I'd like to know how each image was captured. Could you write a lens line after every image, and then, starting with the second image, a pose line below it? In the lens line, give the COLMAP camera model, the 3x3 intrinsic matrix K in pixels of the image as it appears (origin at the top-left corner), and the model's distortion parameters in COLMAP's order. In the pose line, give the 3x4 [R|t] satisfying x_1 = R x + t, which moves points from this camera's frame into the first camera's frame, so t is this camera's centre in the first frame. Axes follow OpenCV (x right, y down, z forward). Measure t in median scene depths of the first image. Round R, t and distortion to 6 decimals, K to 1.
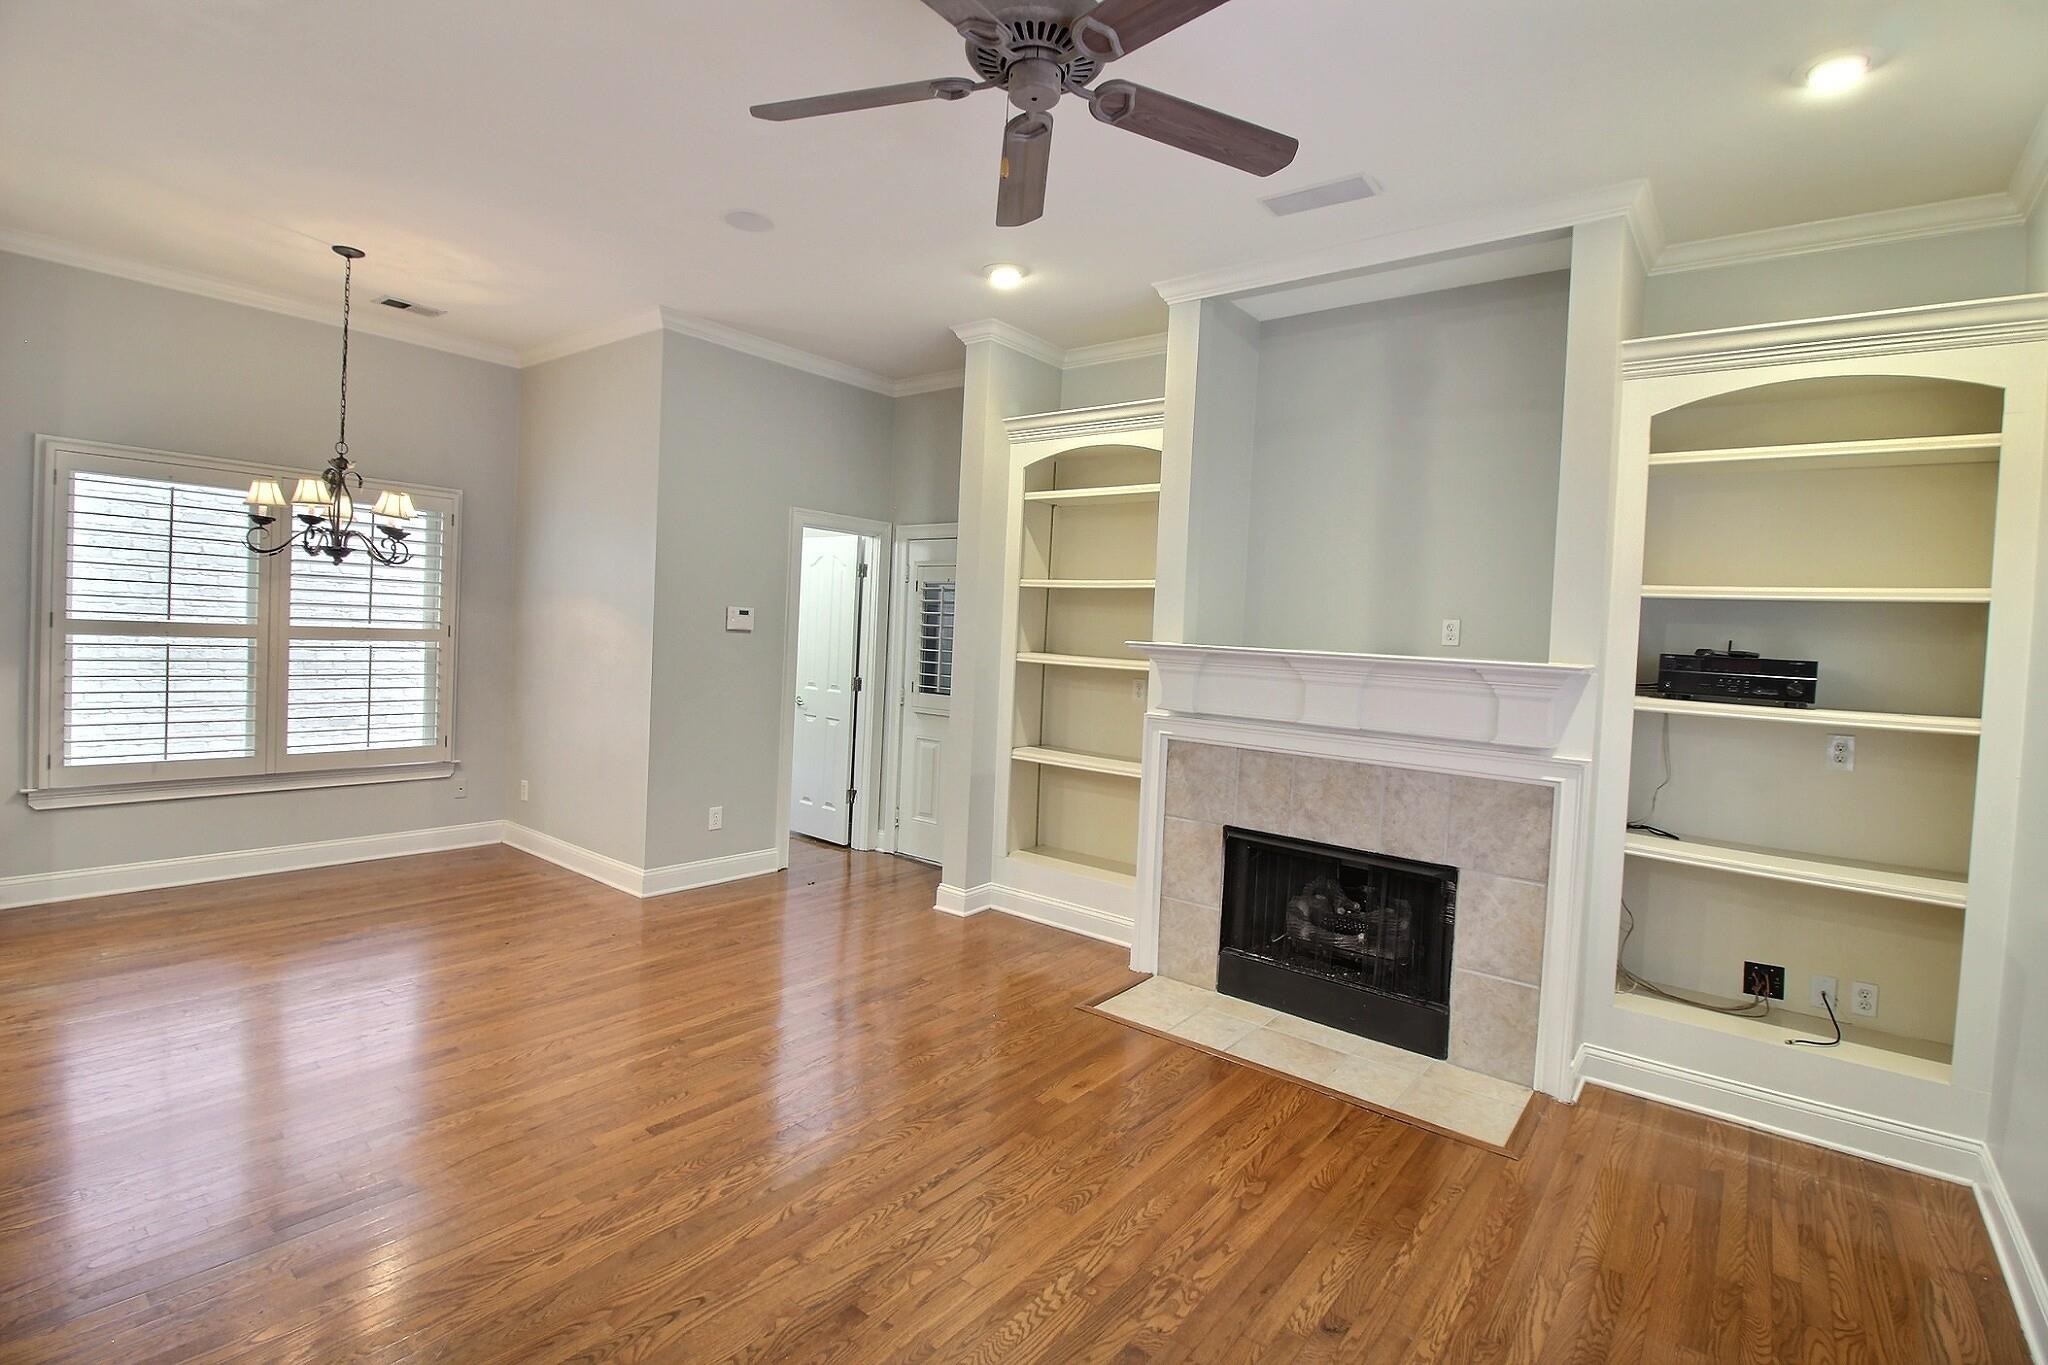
lens RADIAL K [[952.1, 0, 1029.0], [0, 952.1, 663.2], [0, 0, 1]] dist [-0.004570, -0.007273]
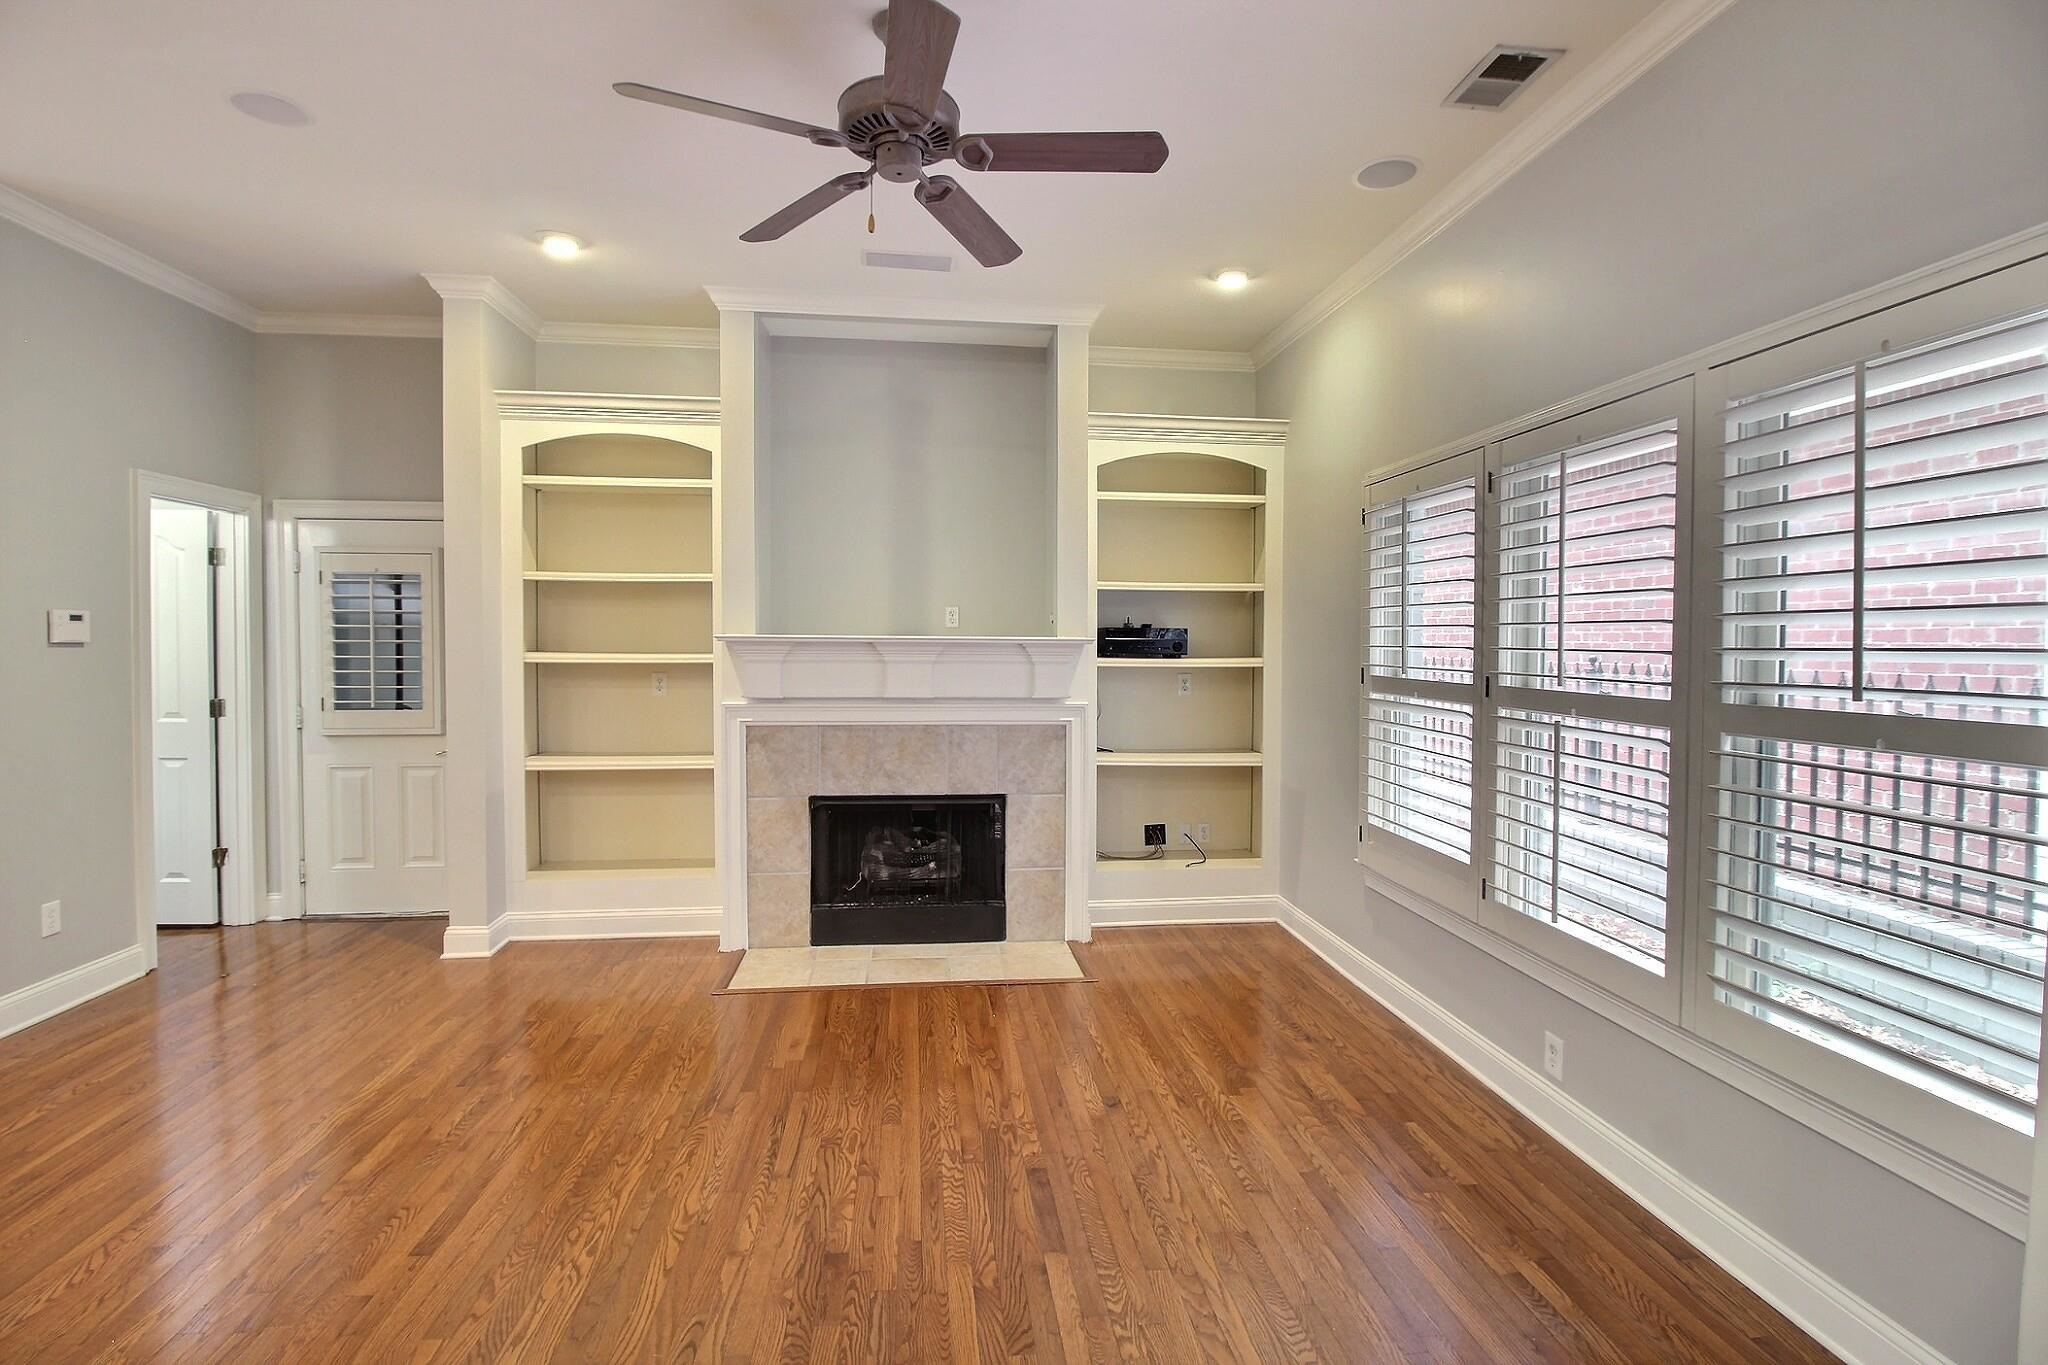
lens RADIAL K [[952.1, 0, 1024.4], [0, 952.1, 664.7], [0, 0, 1]] dist [-0.004570, -0.007273]
pose [[0.706951, -0.064066, 0.704355, -0.361751], [0.050953, 0.997915, 0.039627, -0.013276], [-0.705425, 0.007875, 0.708741, 0.031498]]
